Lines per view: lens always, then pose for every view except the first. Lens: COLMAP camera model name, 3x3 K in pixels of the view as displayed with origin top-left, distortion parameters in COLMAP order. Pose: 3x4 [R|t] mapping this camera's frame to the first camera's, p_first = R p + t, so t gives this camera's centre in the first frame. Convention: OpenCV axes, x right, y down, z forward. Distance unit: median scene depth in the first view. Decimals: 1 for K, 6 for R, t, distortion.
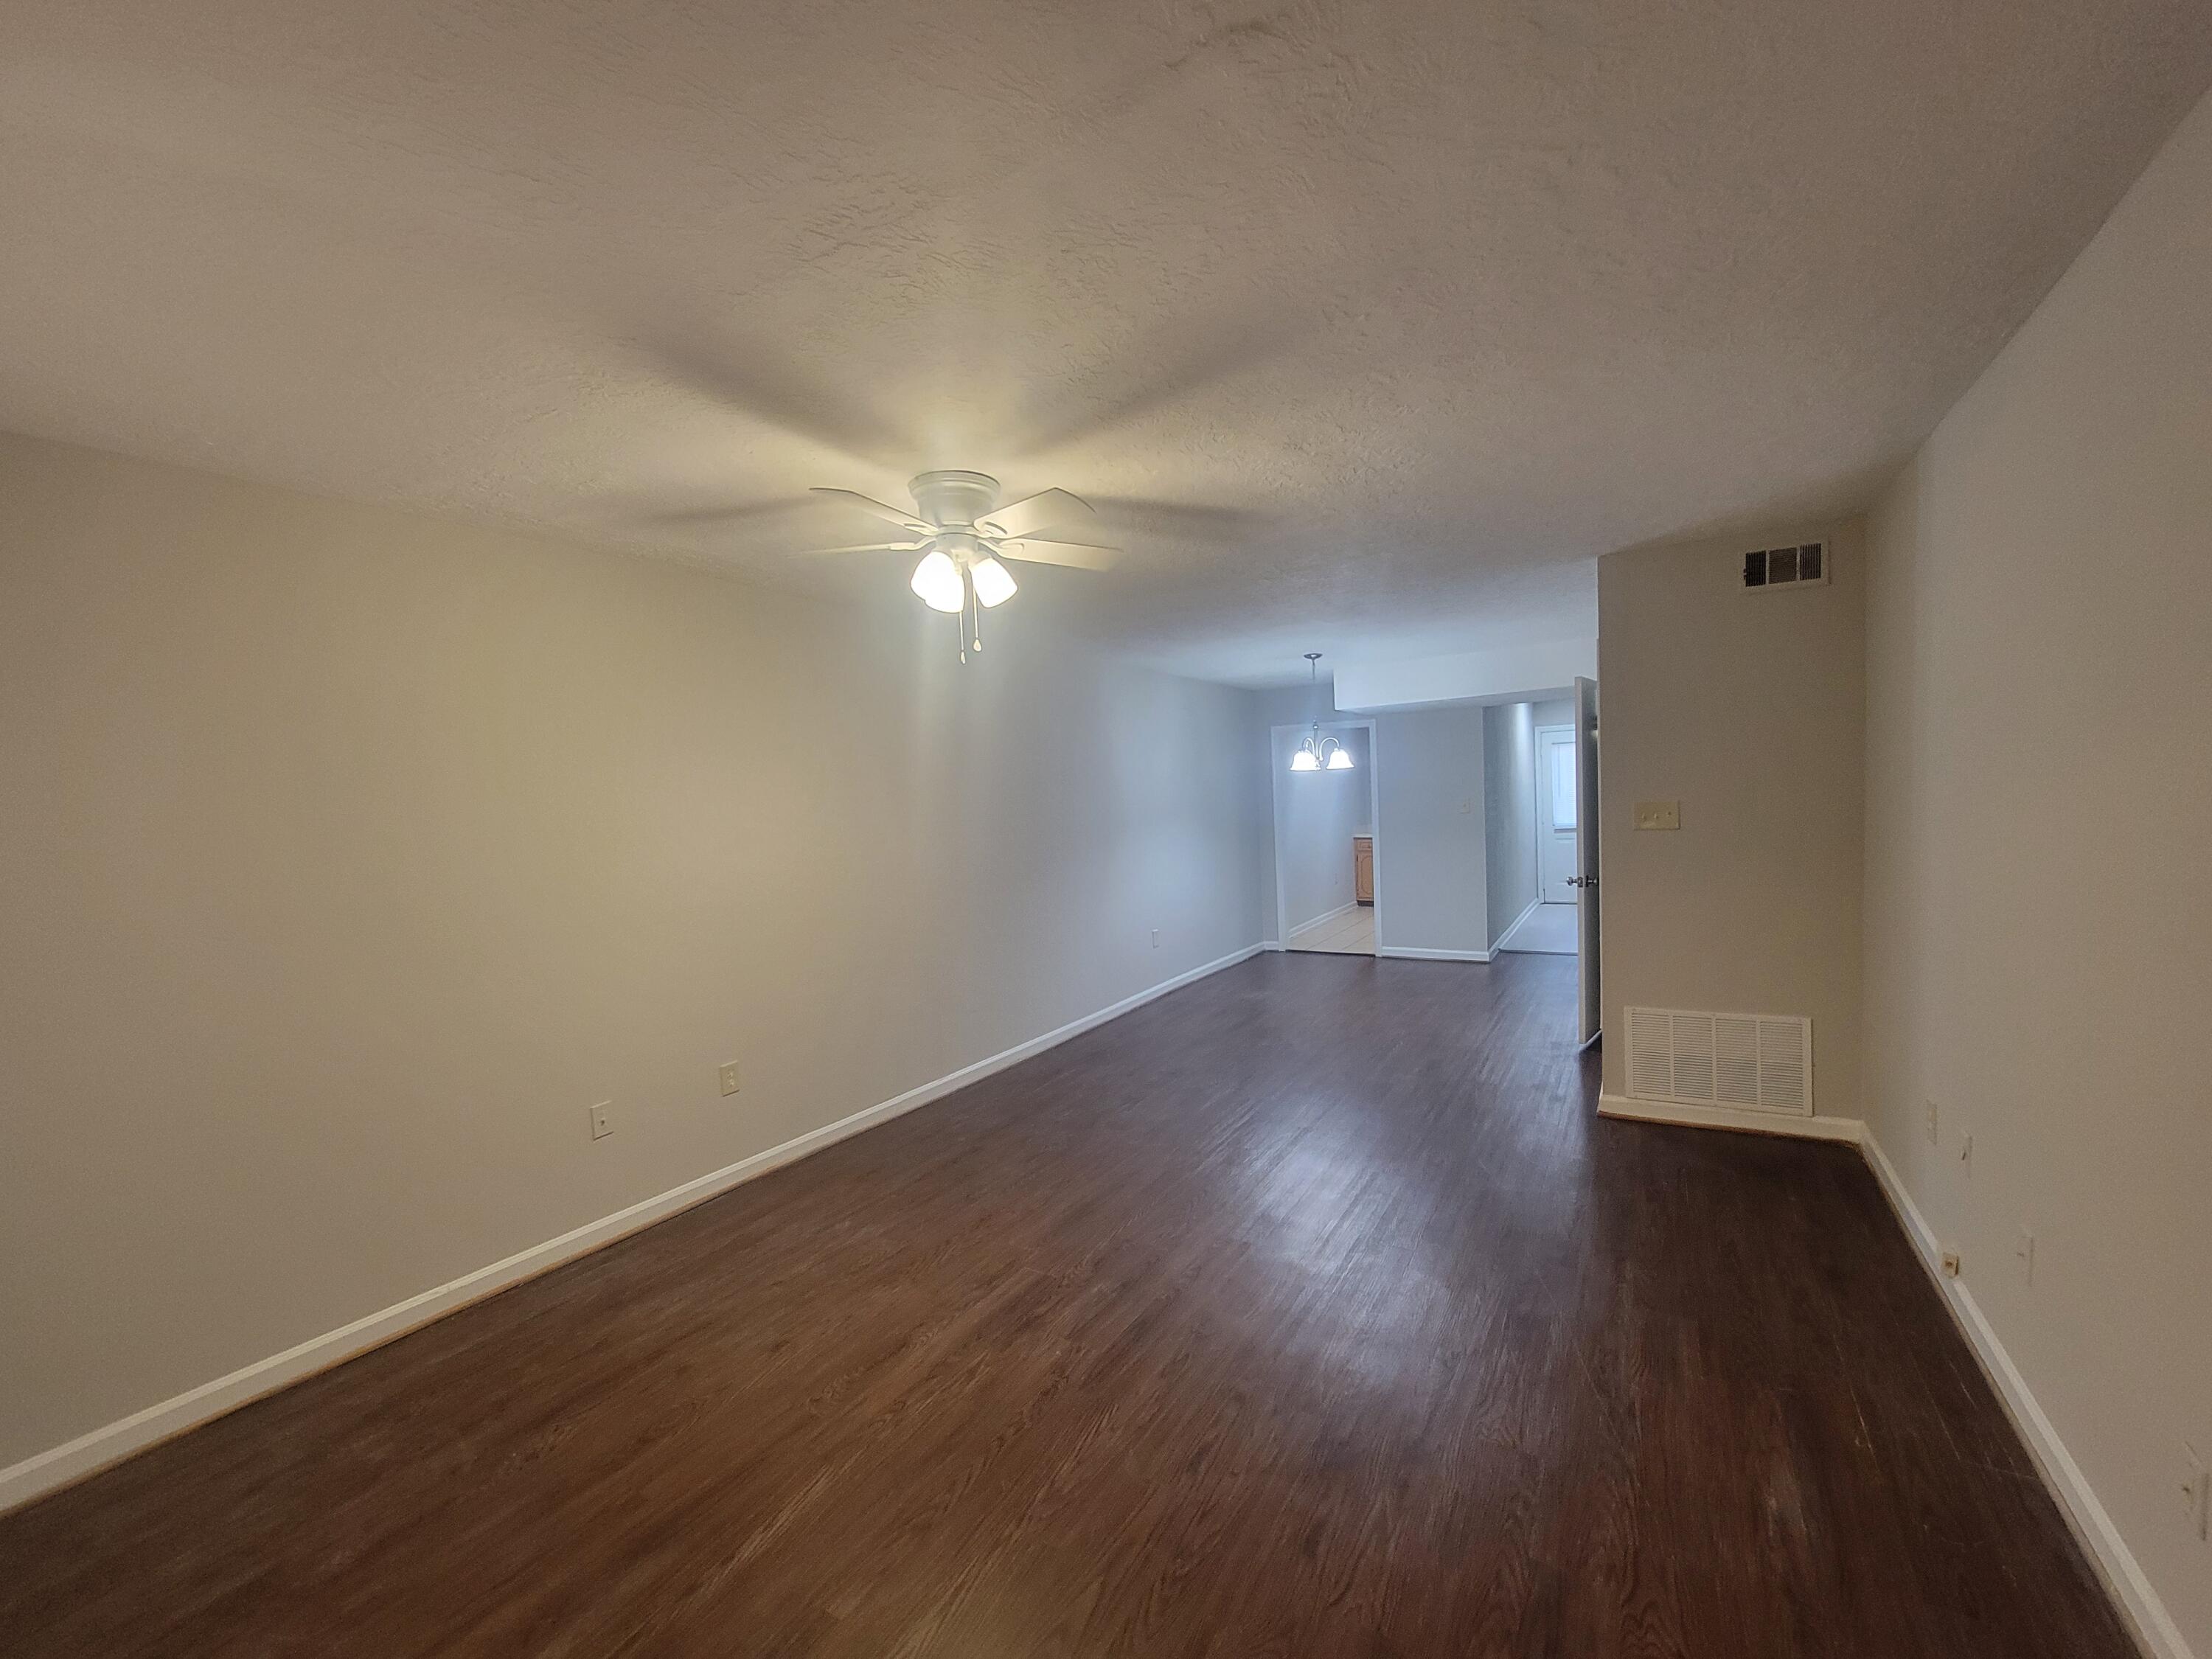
lens RADIAL K [[902.2, 0, 1104.3], [0, 902.2, 827.6], [0, 0, 1]] dist [-0.003259, -0.000847]
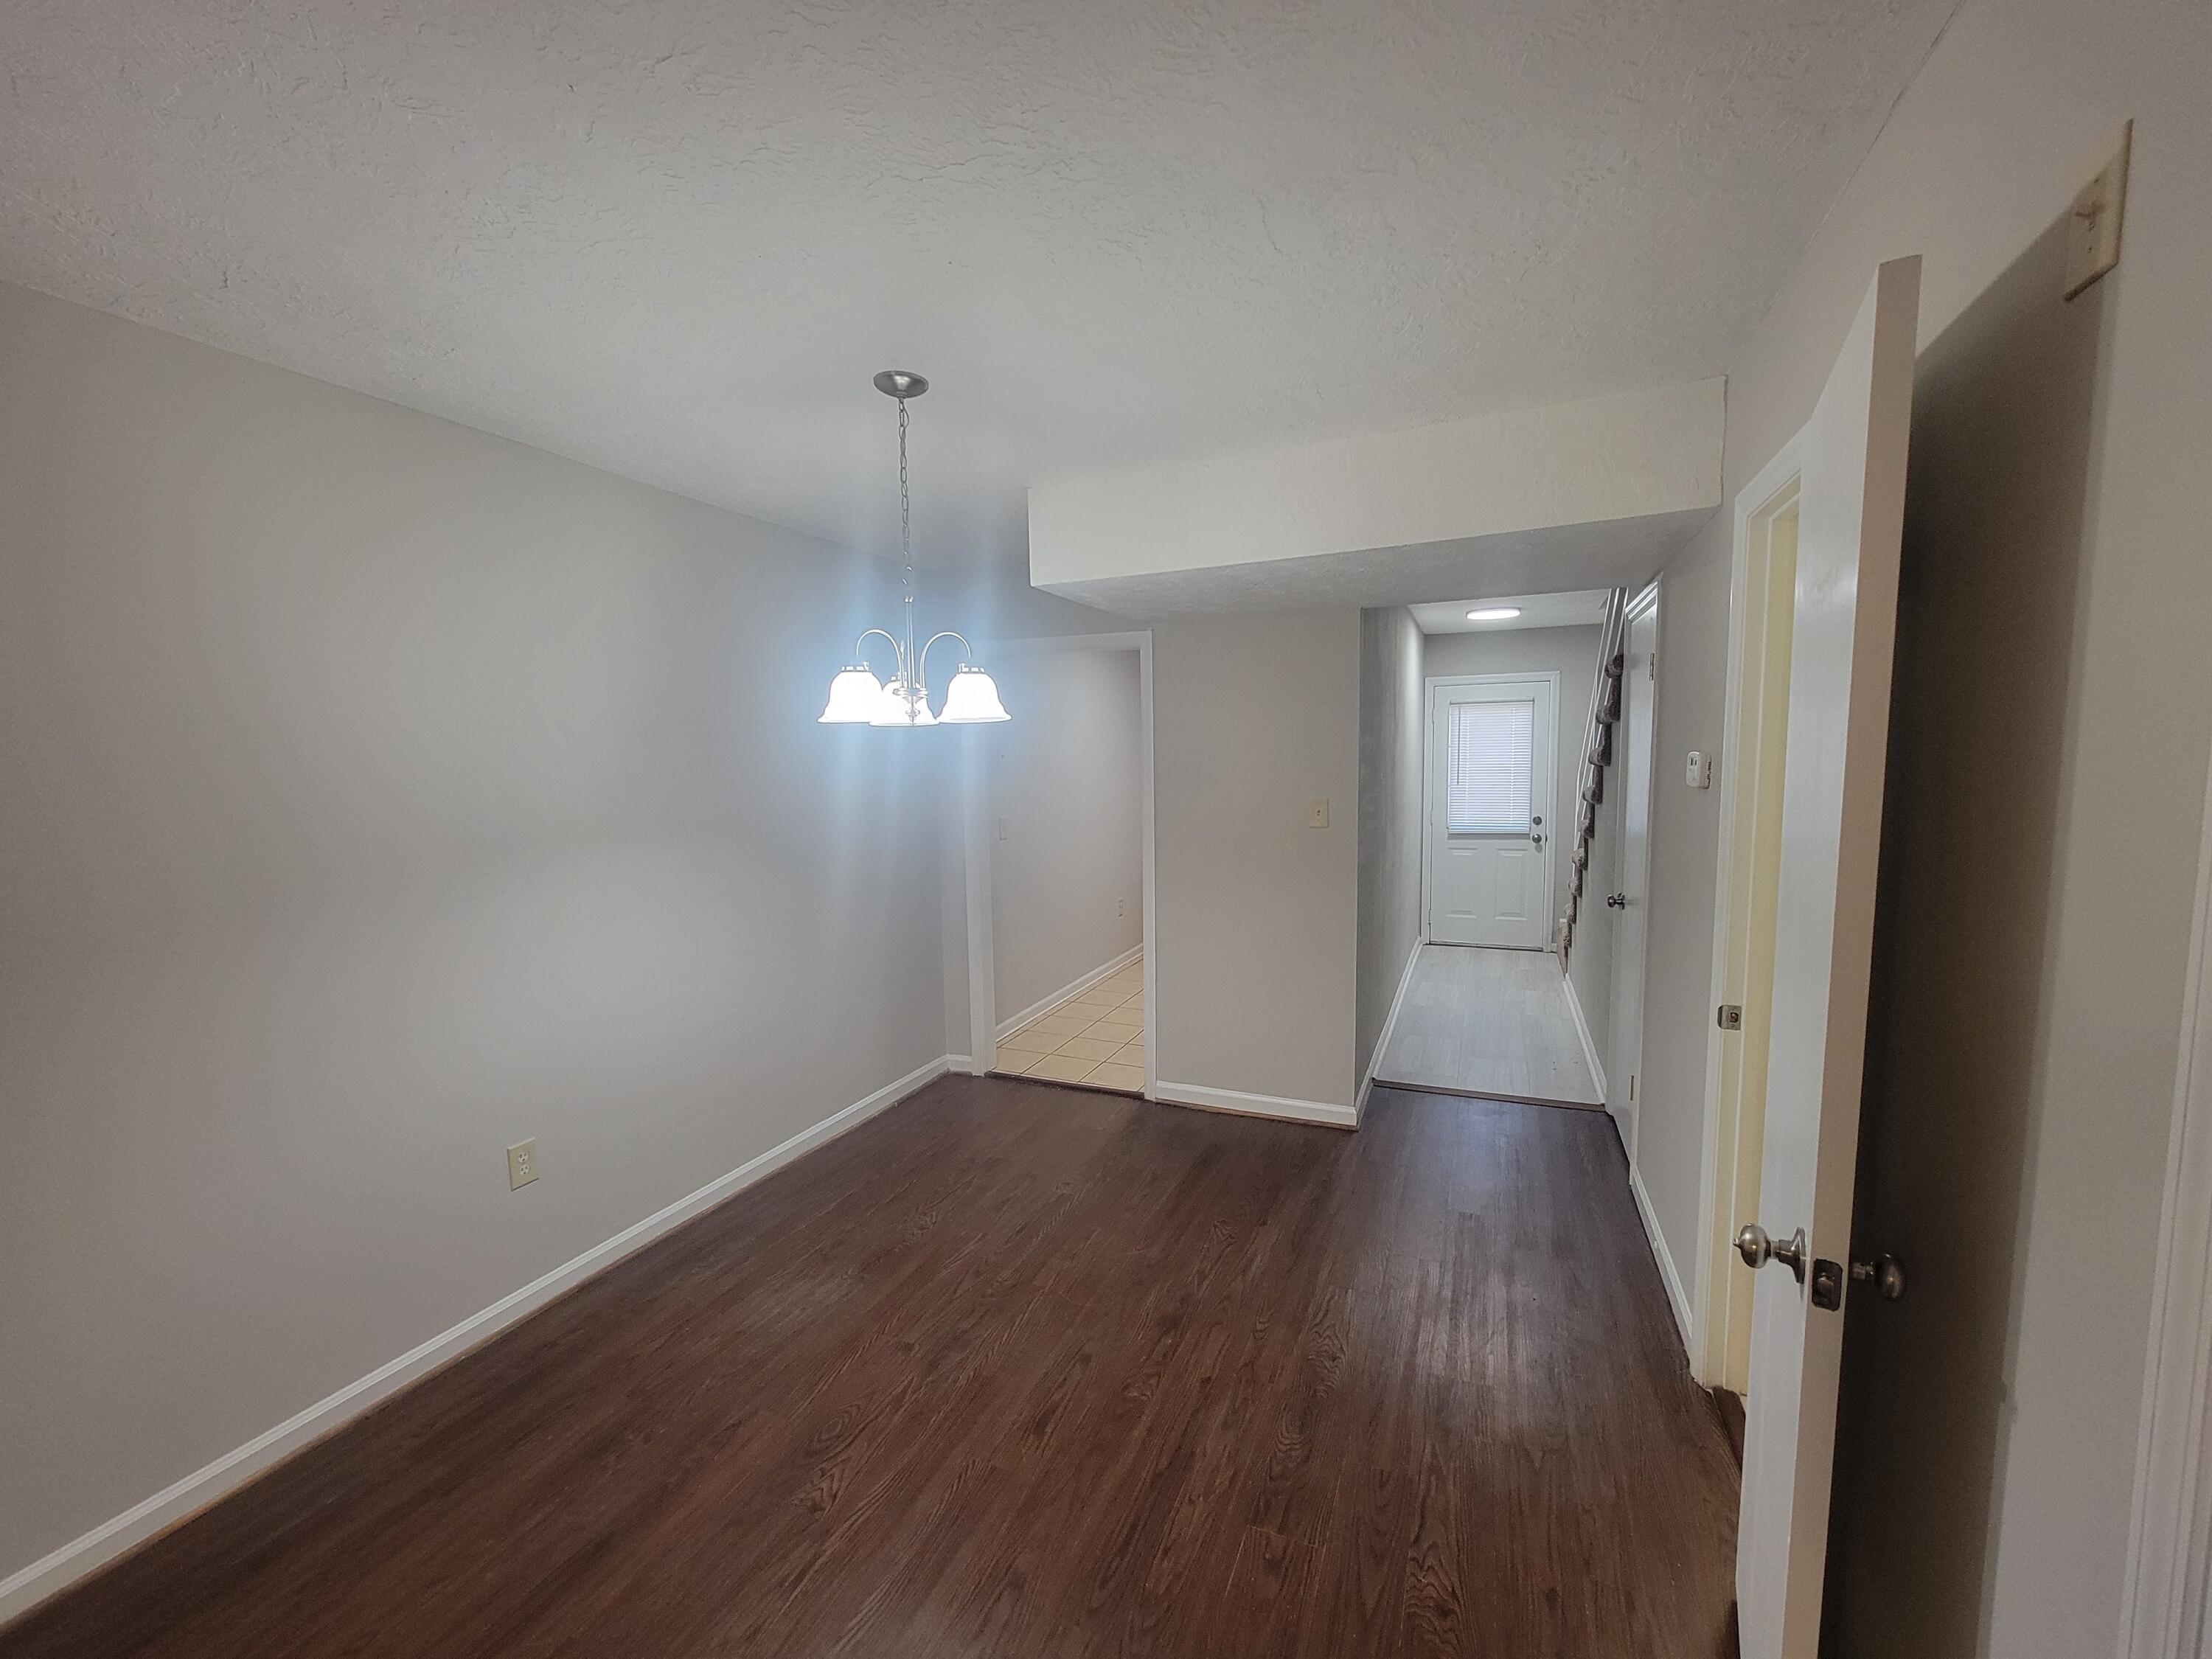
lens RADIAL K [[902.2, 0, 1104.3], [0, 902.2, 834.2], [0, 0, 1]] dist [-0.003259, -0.000847]
pose [[0.989041, 0.014528, 0.146924, 0.189392], [-0.022020, 0.998531, 0.049498, -0.030630], [-0.145989, -0.052191, 0.987909, 0.475683]]
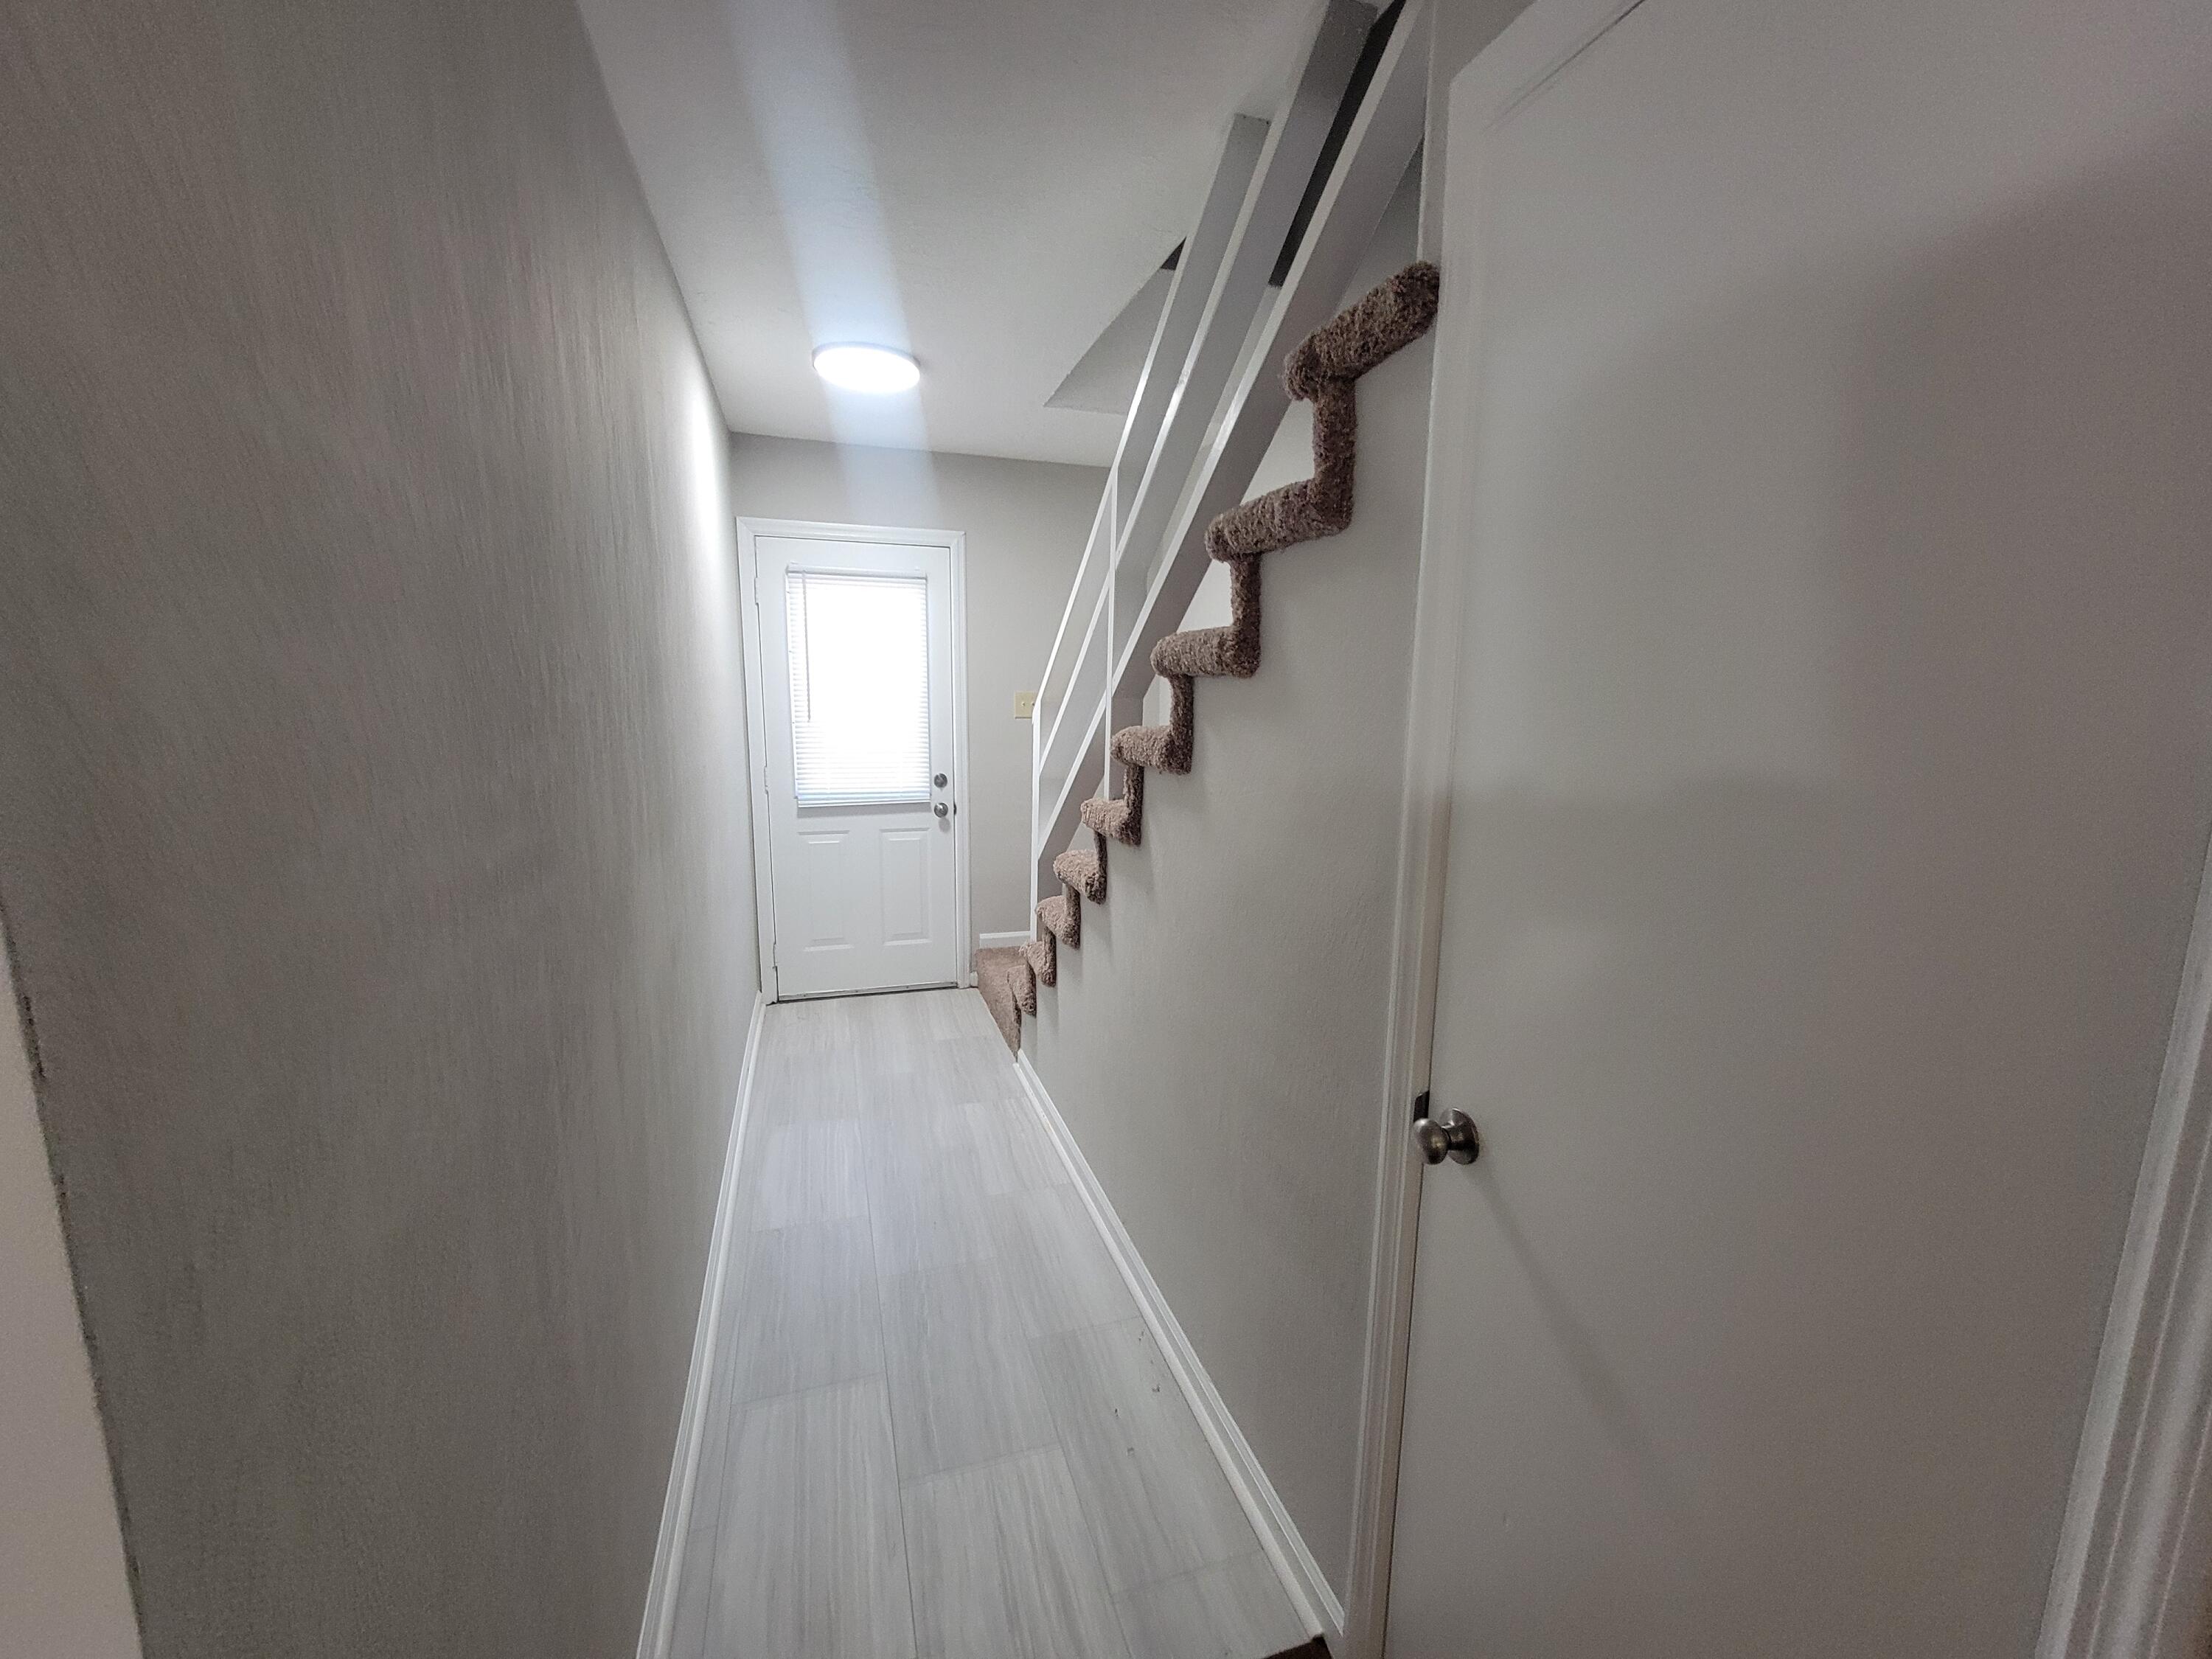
lens RADIAL K [[902.2, 0, 1102.6], [0, 902.2, 831.1], [0, 0, 1]] dist [-0.003259, -0.000847]
pose [[0.655228, -0.072666, 0.751928, 0.370936], [-0.011284, 0.994310, 0.105923, -0.036995], [-0.755347, -0.077889, 0.650680, 0.816702]]
